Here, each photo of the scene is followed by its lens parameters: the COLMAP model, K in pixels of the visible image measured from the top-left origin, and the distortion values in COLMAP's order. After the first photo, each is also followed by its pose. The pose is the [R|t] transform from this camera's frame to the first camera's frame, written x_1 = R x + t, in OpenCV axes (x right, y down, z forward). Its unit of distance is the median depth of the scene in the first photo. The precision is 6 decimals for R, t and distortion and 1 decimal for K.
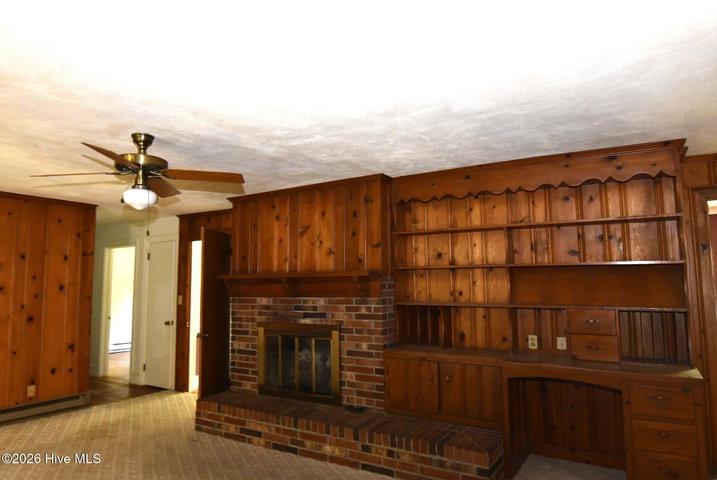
lens RADIAL K [[464.6, 0, 370.0], [0, 464.6, 243.0], [0, 0, 1]] dist [-0.000375, -0.003638]
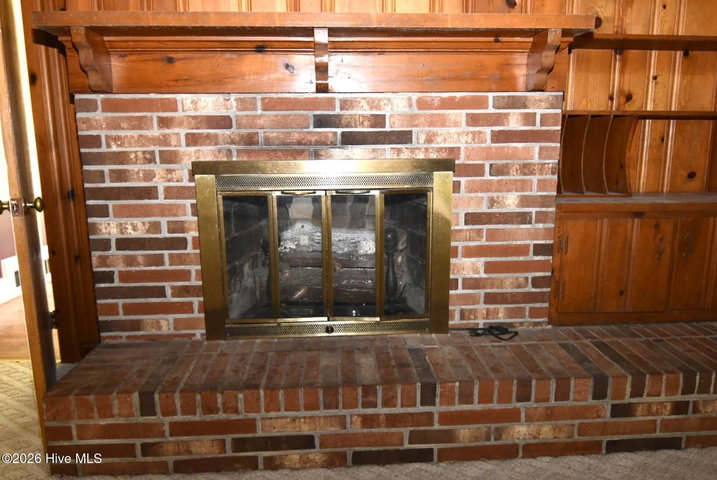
lens RADIAL K [[464.6, 0, 370.0], [0, 464.6, 243.0], [0, 0, 1]] dist [-0.000375, -0.003638]
pose [[0.823027, -0.092473, 0.560424, -0.390307], [-0.048717, 0.971530, 0.231852, 0.161206], [-0.565909, -0.218122, 0.795091, 0.697092]]
